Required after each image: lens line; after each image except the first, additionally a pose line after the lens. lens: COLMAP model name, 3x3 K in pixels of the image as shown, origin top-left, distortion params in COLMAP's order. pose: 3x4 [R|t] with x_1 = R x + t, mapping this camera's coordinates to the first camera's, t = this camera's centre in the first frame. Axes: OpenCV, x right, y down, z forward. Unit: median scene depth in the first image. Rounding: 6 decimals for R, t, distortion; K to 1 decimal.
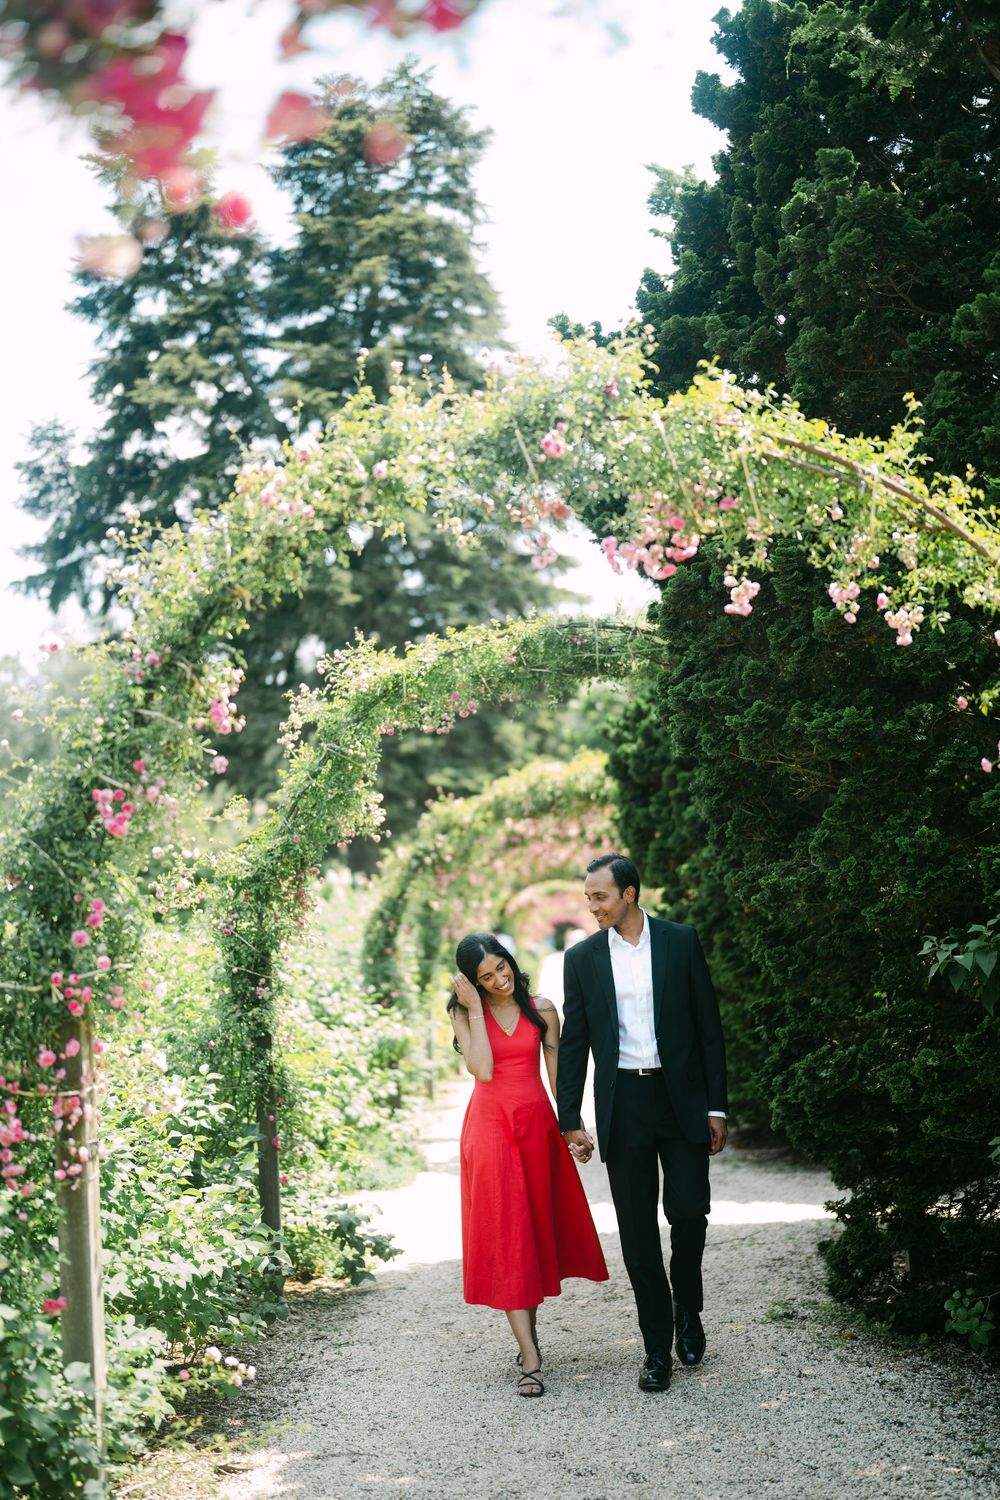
lens RADIAL K [[2019.6, 0, 500.0], [0, 2019.6, 750.0], [0, 0, 1]] dist [-0.145181, 0.895169]
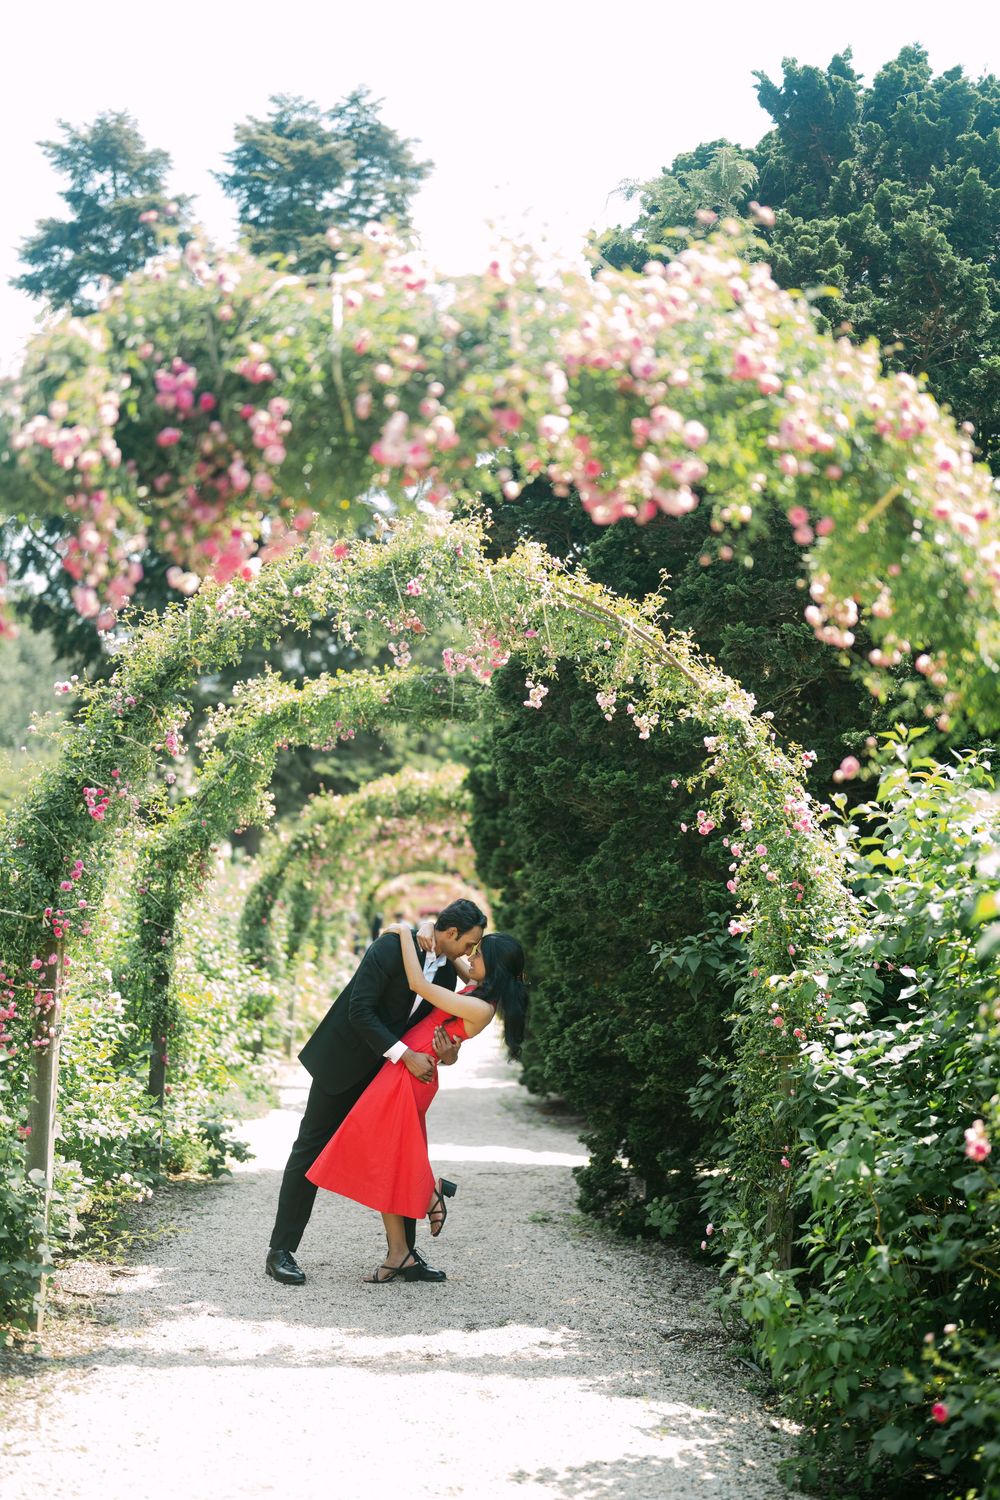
lens RADIAL K [[2019.6, 0, 500.0], [0, 2019.6, 750.0], [0, 0, 1]] dist [-0.145181, 0.895169]
pose [[0.993776, 0.096650, 0.055387, 0.010117], [-0.096889, 0.995294, 0.001645, -0.022383], [-0.054967, -0.007001, 0.998464, -0.280910]]
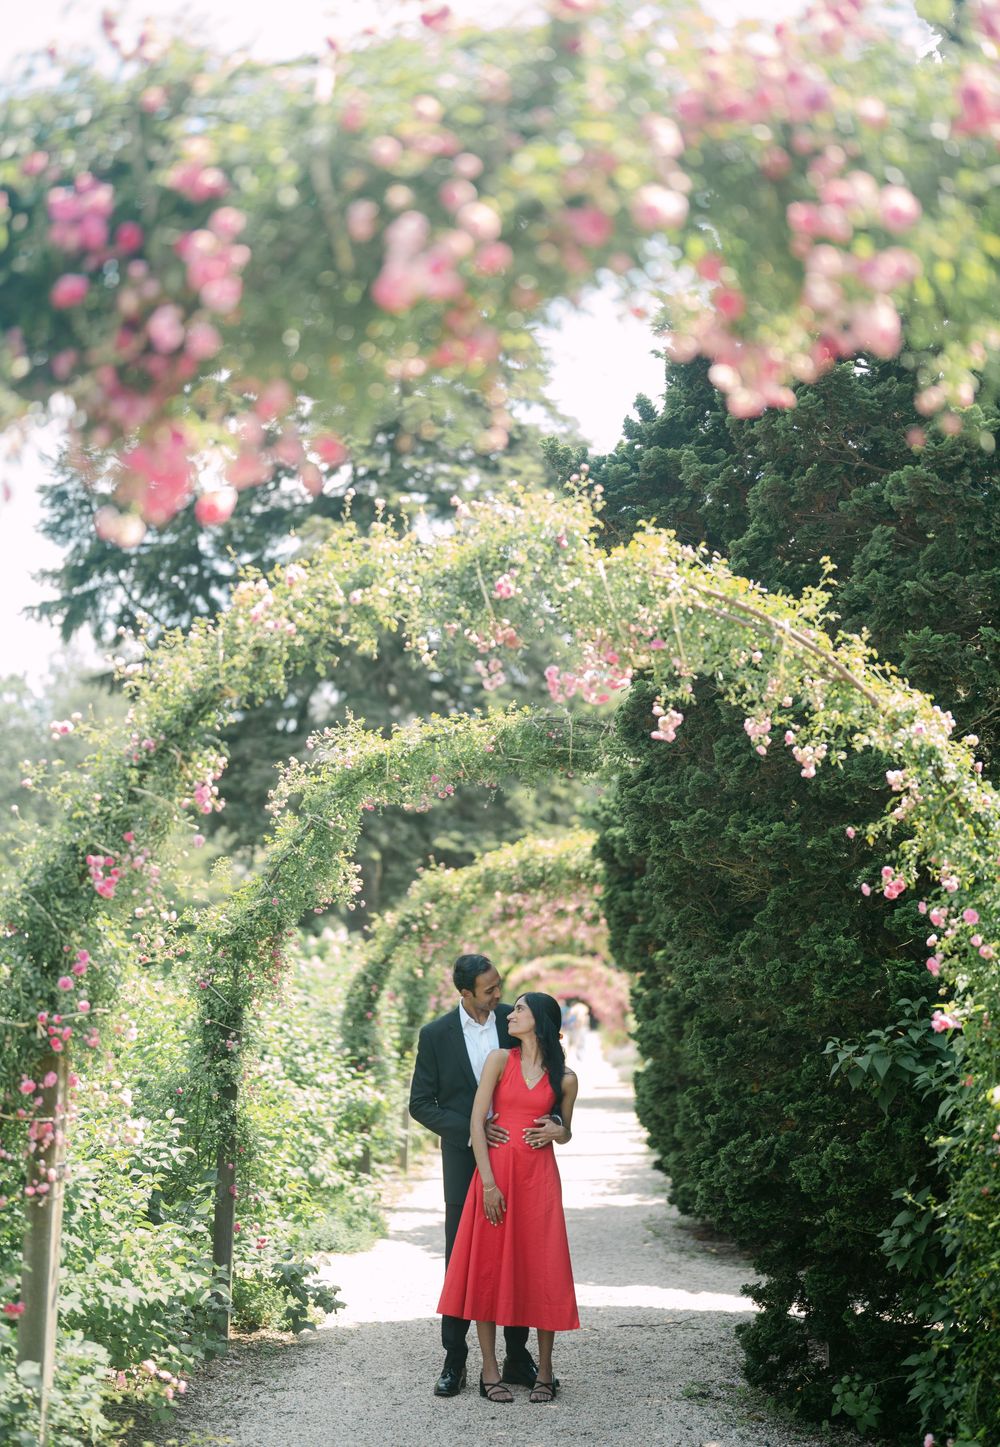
lens RADIAL K [[2140.7, 0, 478.2], [0, 2140.7, 643.7], [0, 0, 1]] dist [-0.156754, 0.984614]
pose [[0.997229, 0.069505, -0.026530, 0.025771], [-0.071331, 0.994588, -0.075548, -0.013922], [0.021136, 0.077231, 0.996789, -0.127222]]
